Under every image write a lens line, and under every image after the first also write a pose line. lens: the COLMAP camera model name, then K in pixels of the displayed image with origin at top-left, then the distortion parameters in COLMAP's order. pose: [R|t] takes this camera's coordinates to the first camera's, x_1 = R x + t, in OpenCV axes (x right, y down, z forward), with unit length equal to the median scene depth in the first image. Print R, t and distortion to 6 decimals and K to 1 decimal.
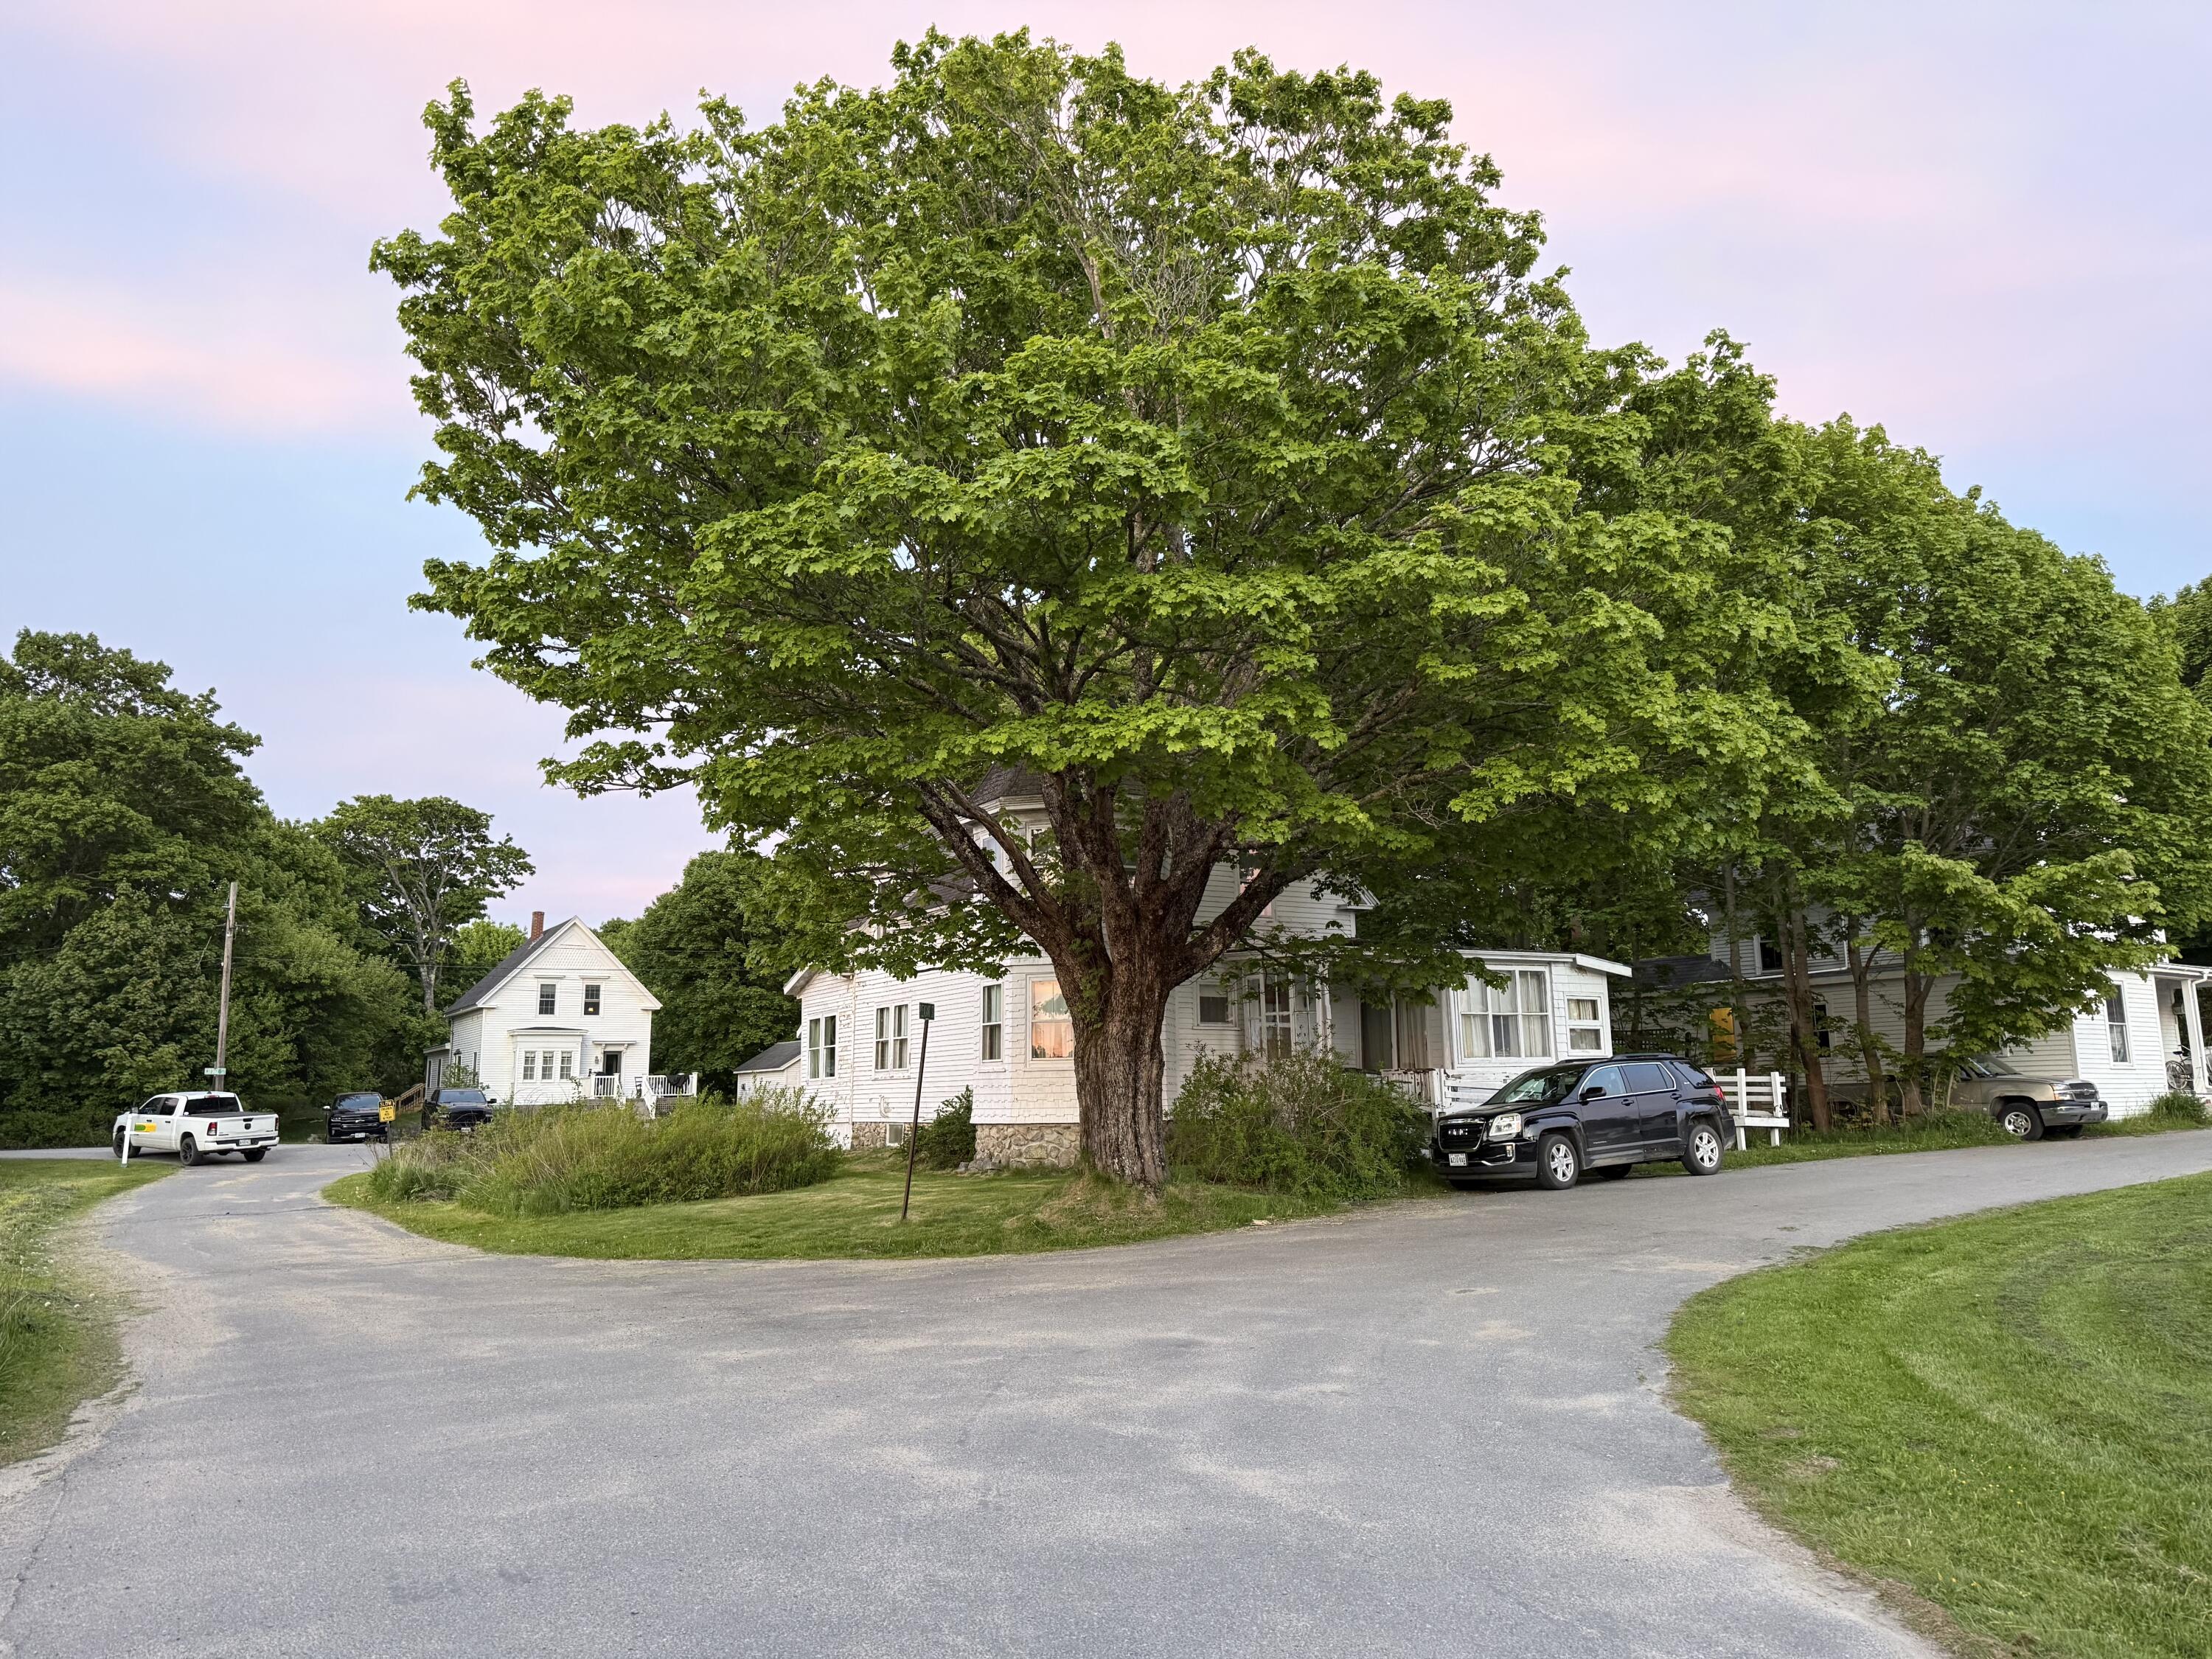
lens RADIAL K [[1614.0, 0, 1108.6], [0, 1614.0, 863.5], [0, 0, 1]] dist [0.162857, -0.227323]
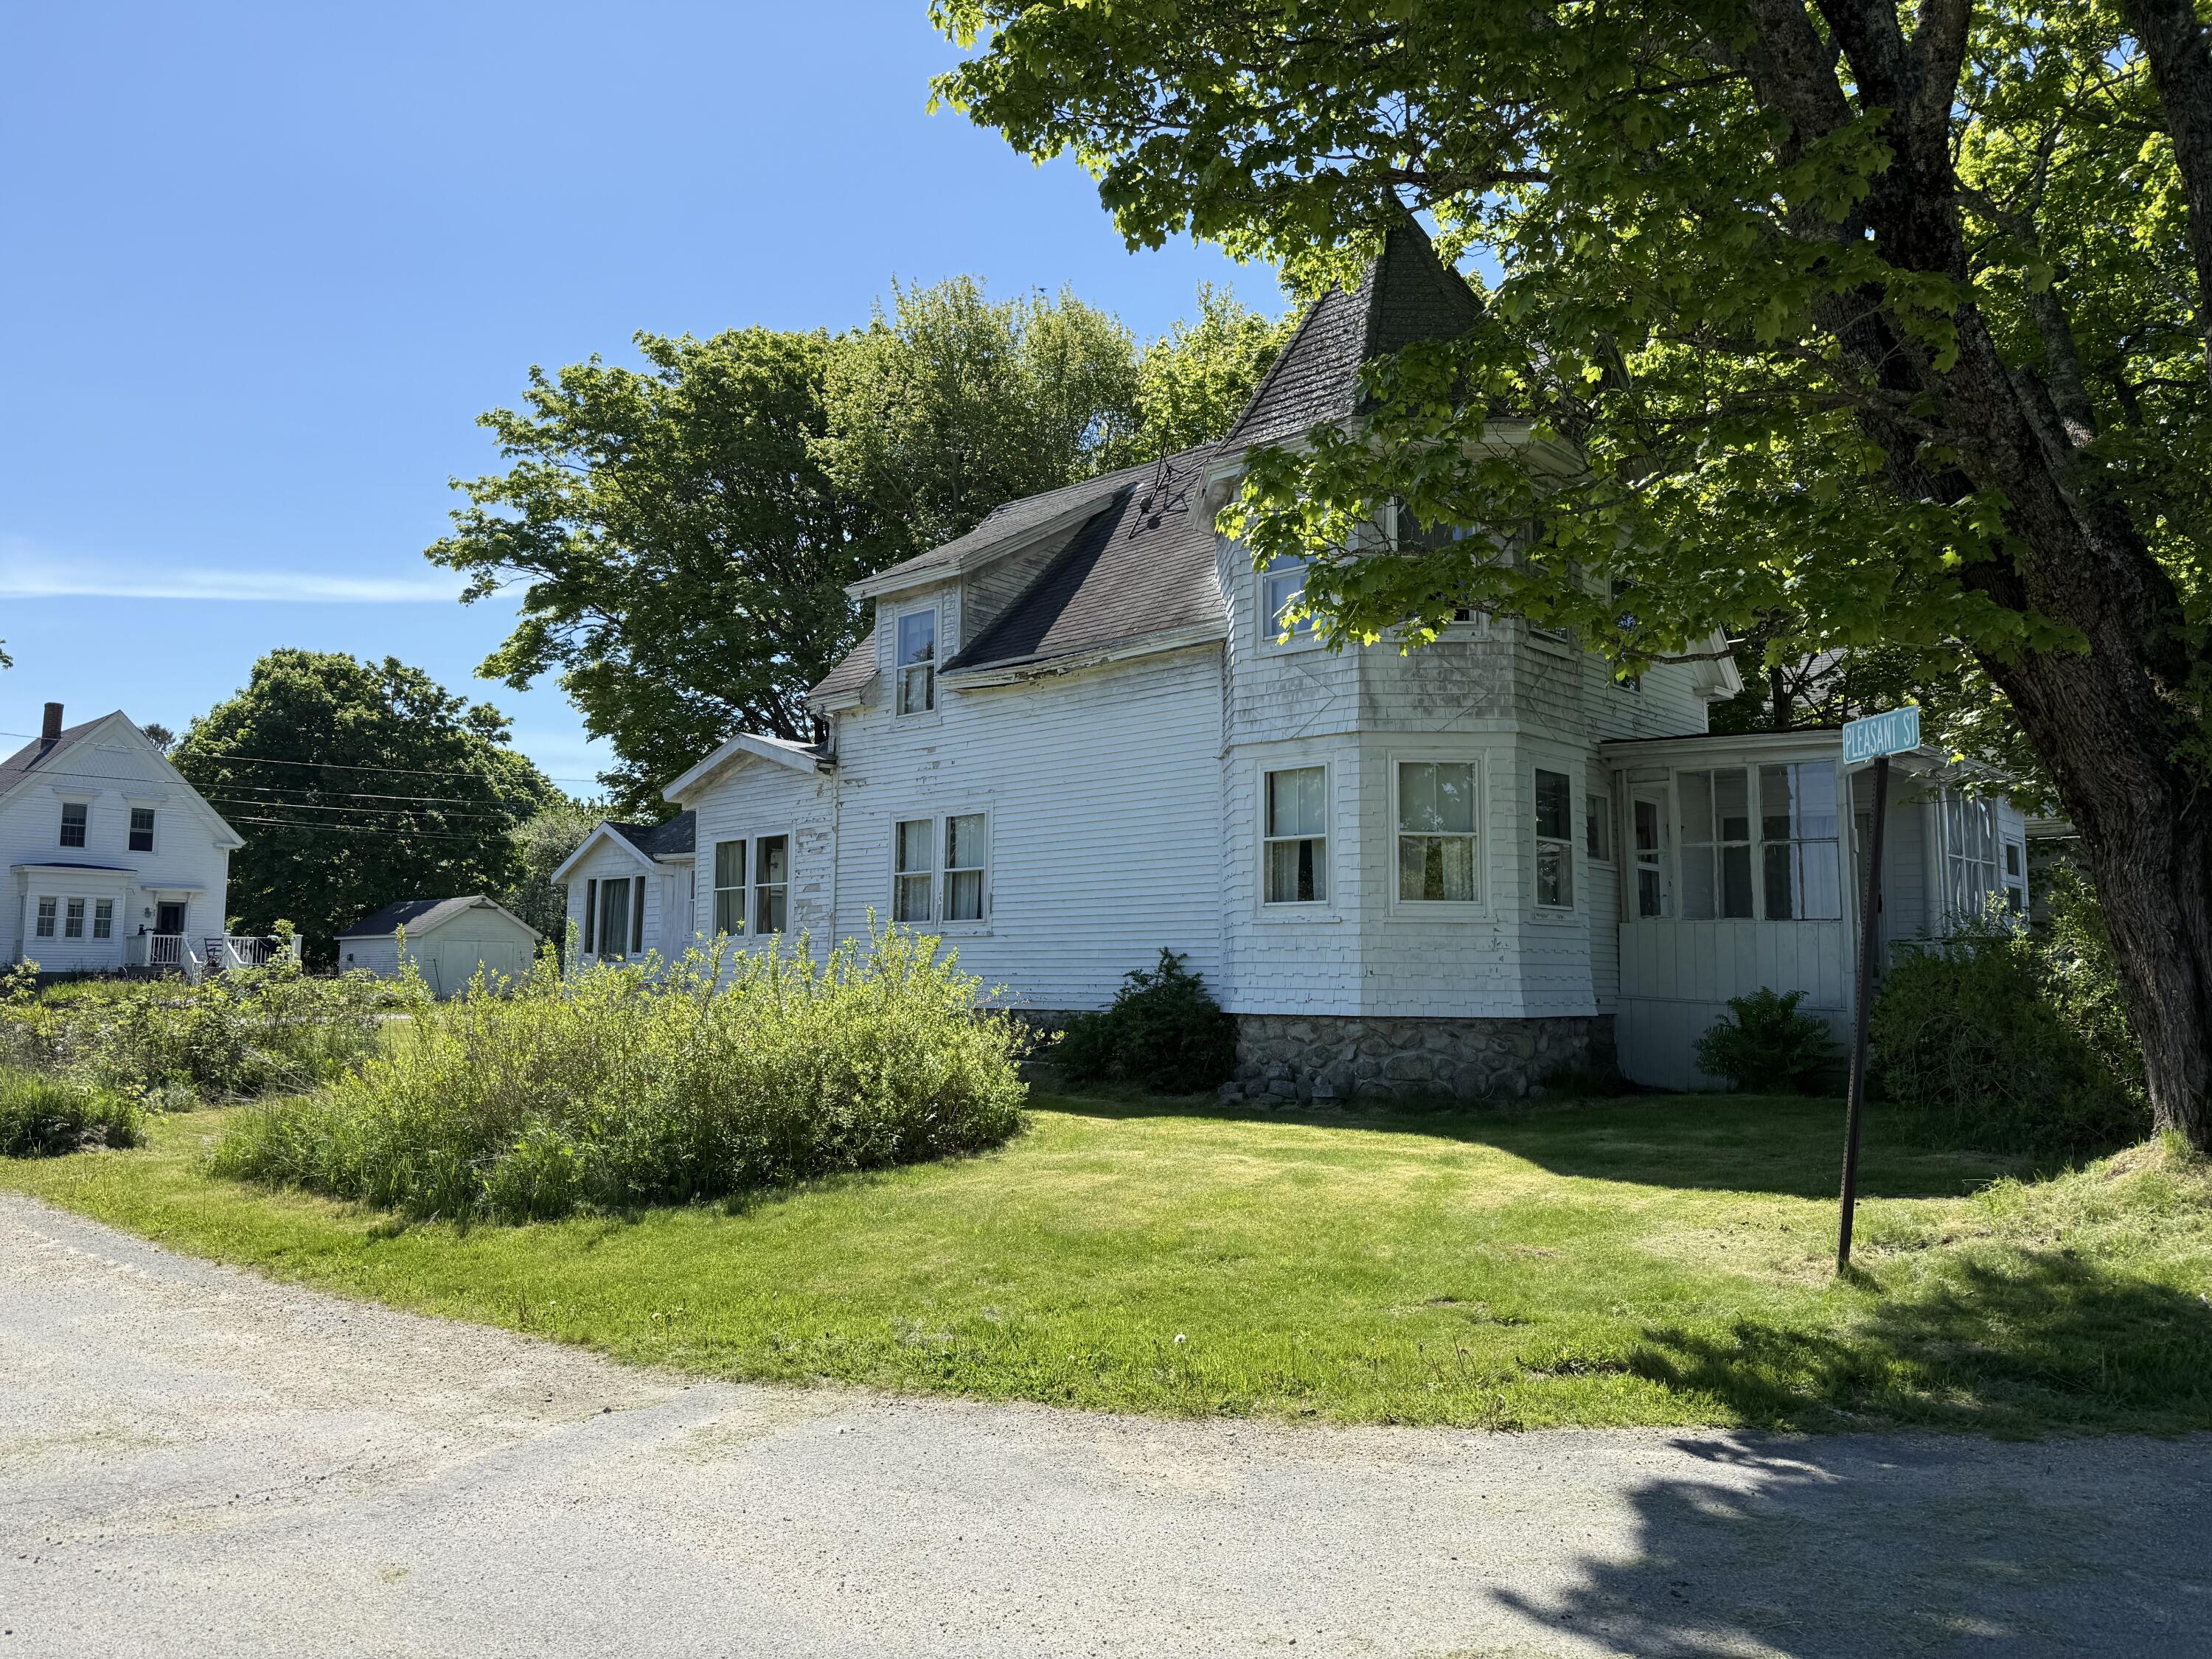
lens RADIAL K [[1614.0, 0, 1108.6], [0, 1614.0, 863.5], [0, 0, 1]] dist [0.162857, -0.227323]
pose [[0.959605, 0.040066, 0.278485, -0.115278], [-0.058463, 0.996599, 0.058070, 0.032044], [-0.275211, -0.072005, 0.958684, 0.195766]]
